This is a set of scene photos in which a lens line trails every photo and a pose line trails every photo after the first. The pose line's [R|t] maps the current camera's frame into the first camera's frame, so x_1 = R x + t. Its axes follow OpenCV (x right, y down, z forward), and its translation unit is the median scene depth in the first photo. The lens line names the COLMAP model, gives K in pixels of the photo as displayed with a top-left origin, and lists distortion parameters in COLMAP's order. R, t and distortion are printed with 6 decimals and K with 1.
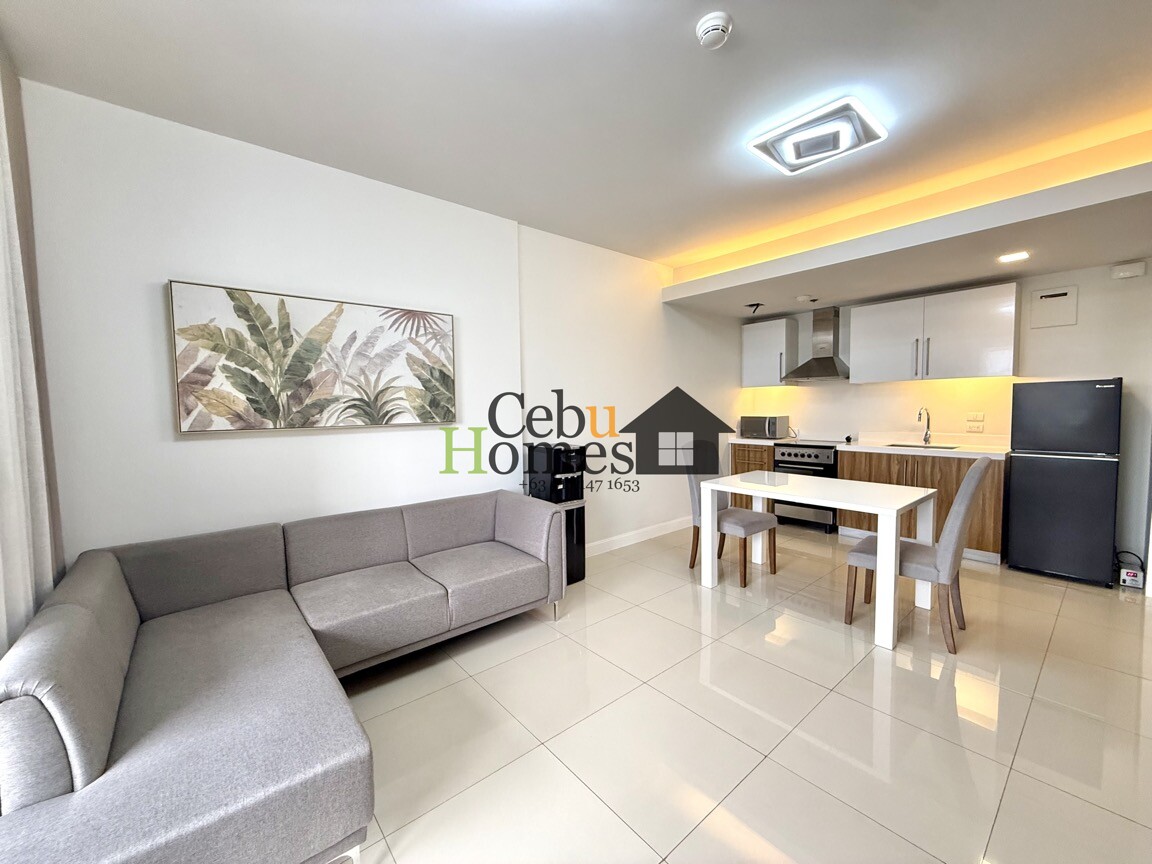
lens RADIAL K [[460.2, 0, 576.0], [0, 460.2, 431.6], [0, 0, 1]] dist [0.000009, -0.000159]
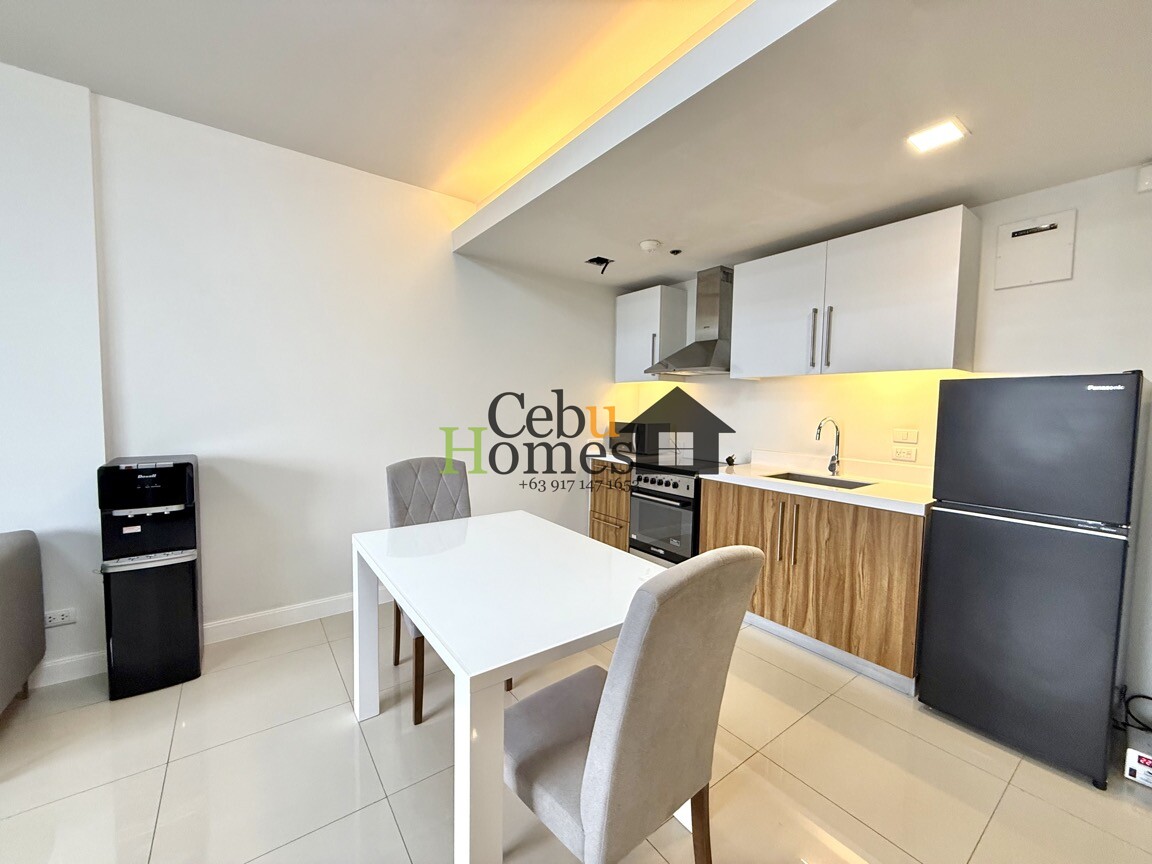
lens RADIAL K [[460.2, 0, 576.8], [0, 460.2, 432.1], [0, 0, 1]] dist [0.000009, -0.000159]
pose [[0.997906, 0.036971, -0.053080, 0.514969], [-0.036751, 0.999311, 0.005113, -0.027221], [0.053233, -0.003151, 0.998577, 0.401084]]
